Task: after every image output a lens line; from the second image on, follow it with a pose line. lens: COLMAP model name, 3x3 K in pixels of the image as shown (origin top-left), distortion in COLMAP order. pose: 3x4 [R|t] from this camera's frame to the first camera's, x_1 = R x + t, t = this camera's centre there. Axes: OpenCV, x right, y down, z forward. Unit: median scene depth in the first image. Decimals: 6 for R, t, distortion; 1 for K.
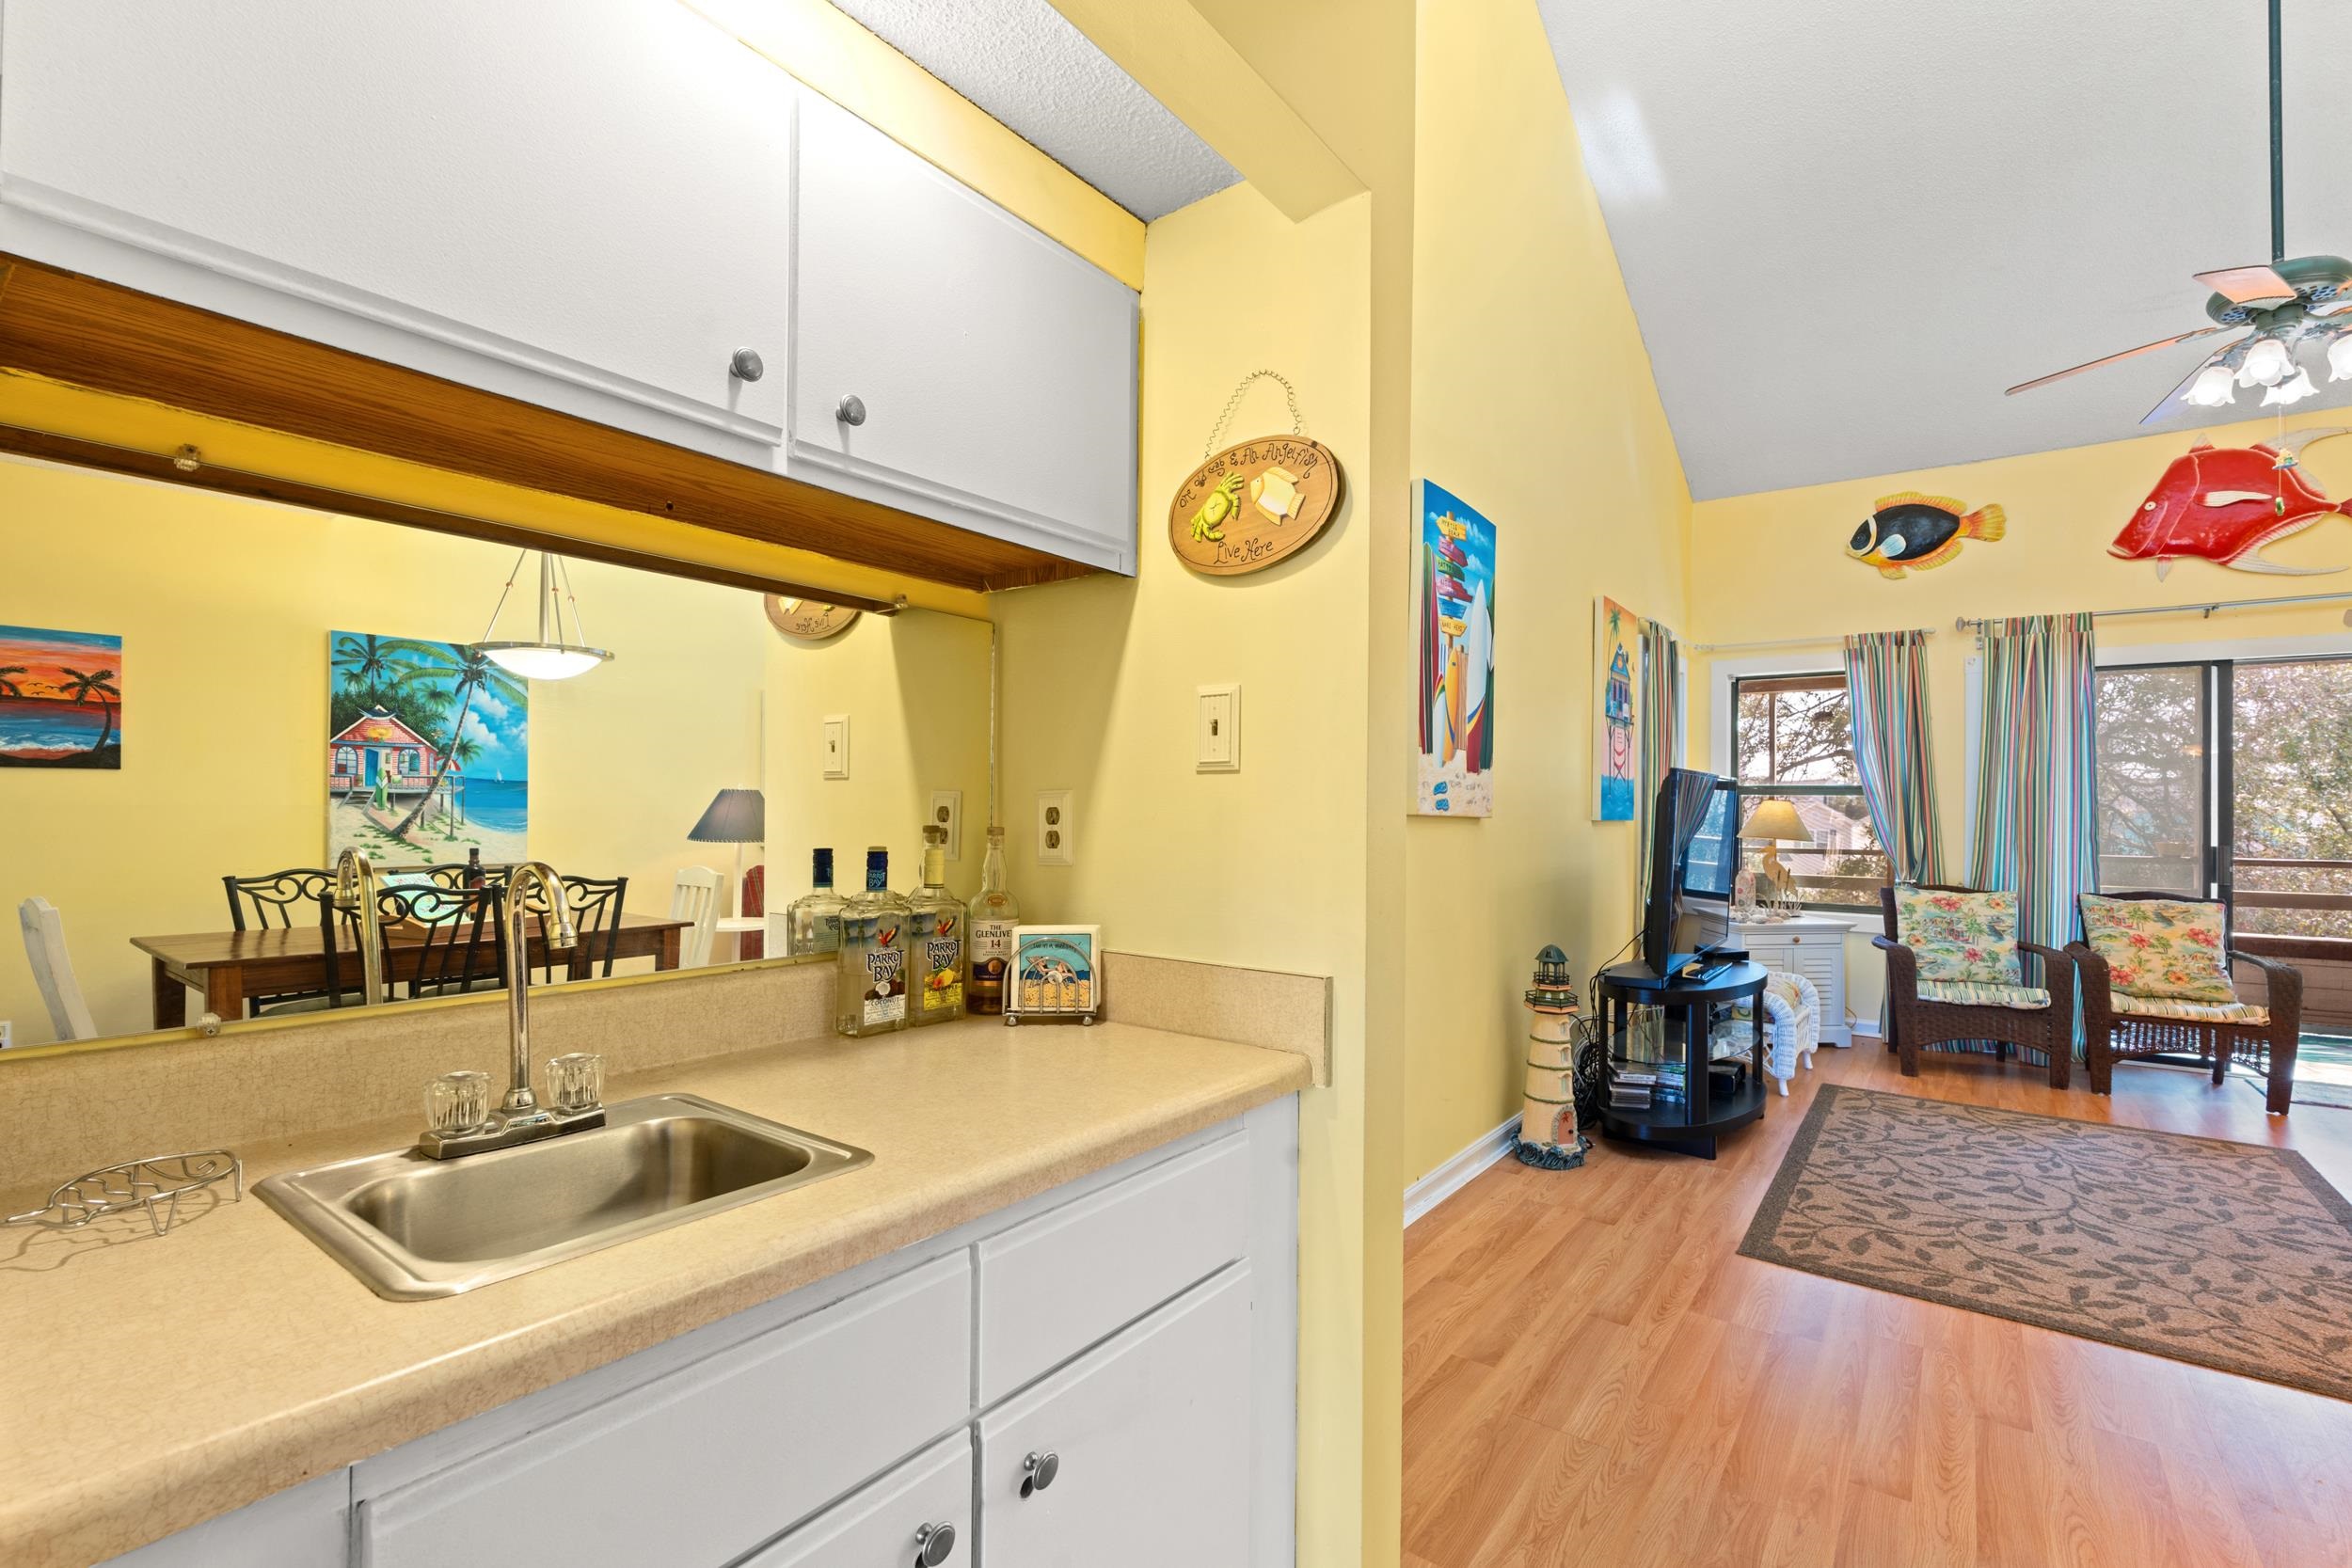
lens RADIAL K [[1056.0, 0, 1176.0], [0, 1056.0, 784.0], [0, 0, 1]] dist [-0.003058, -0.000399]
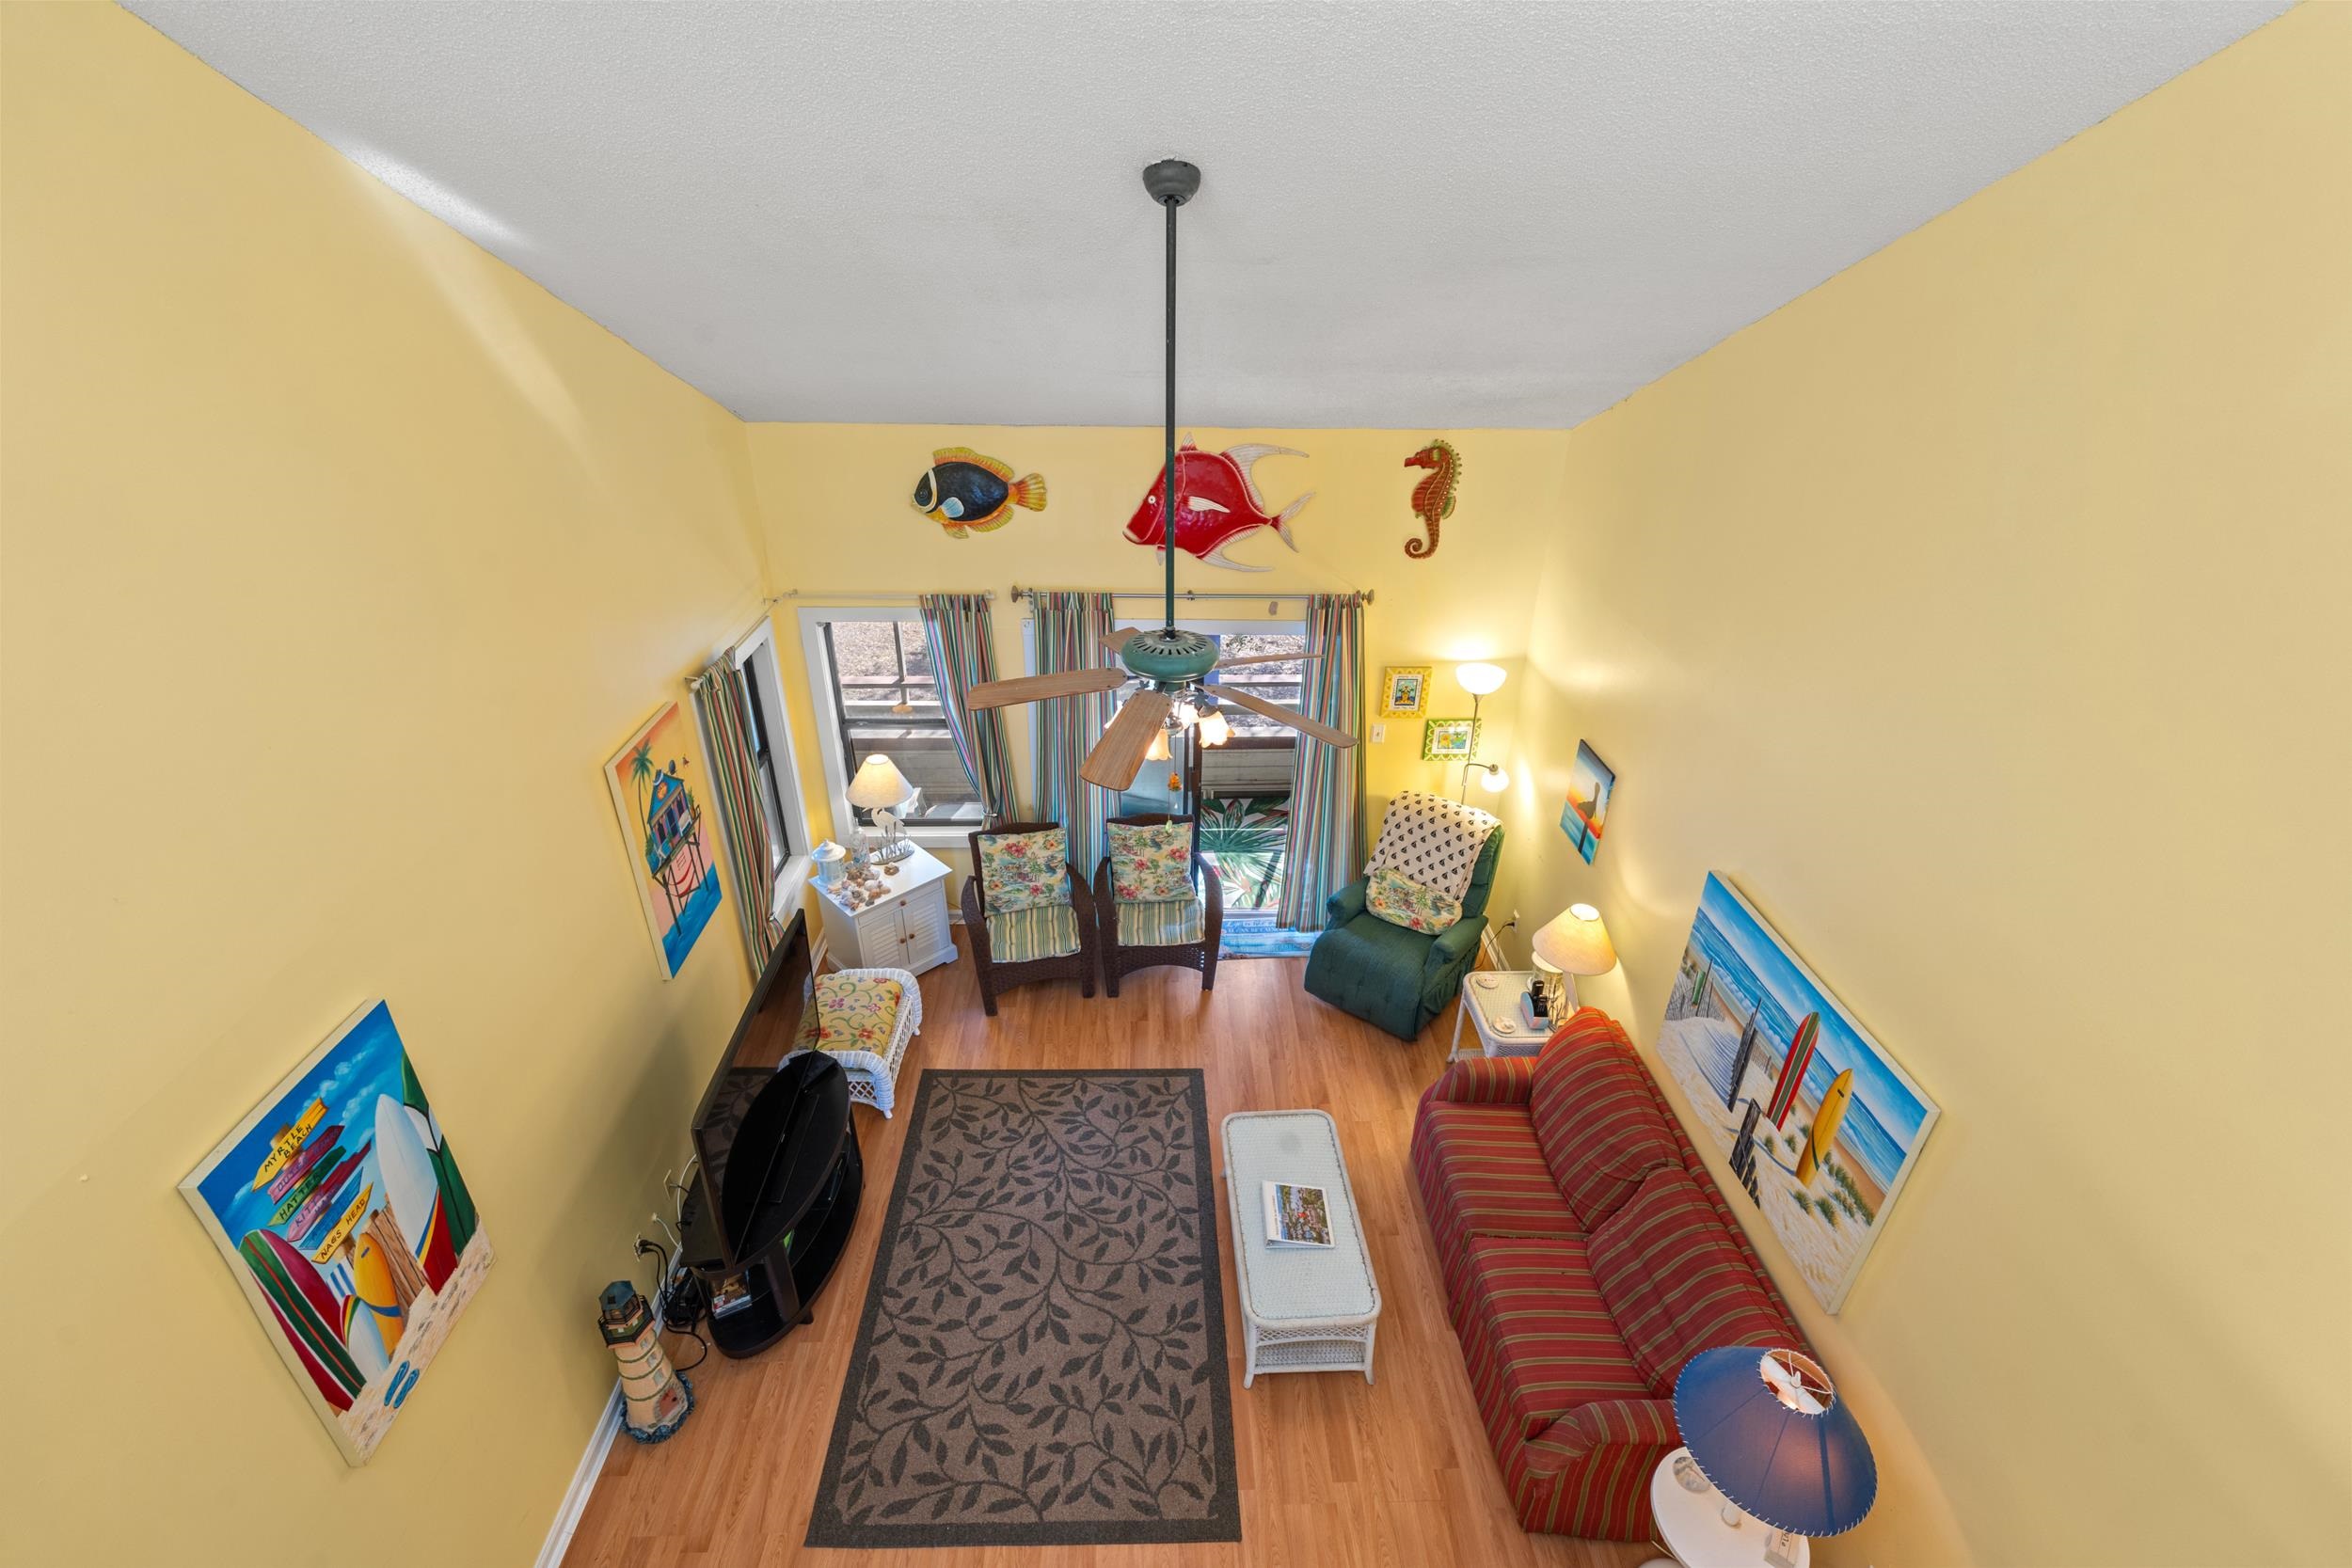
lens RADIAL K [[1045.9, 0, 1191.2], [0, 1045.9, 785.6], [0, 0, 1]] dist [-0.002387, -0.000156]
pose [[0.775118, -0.303997, 0.553875, 0.406943], [-0.016892, 0.866356, 0.499142, -0.804158], [-0.631591, -0.396250, 0.666393, 0.216357]]
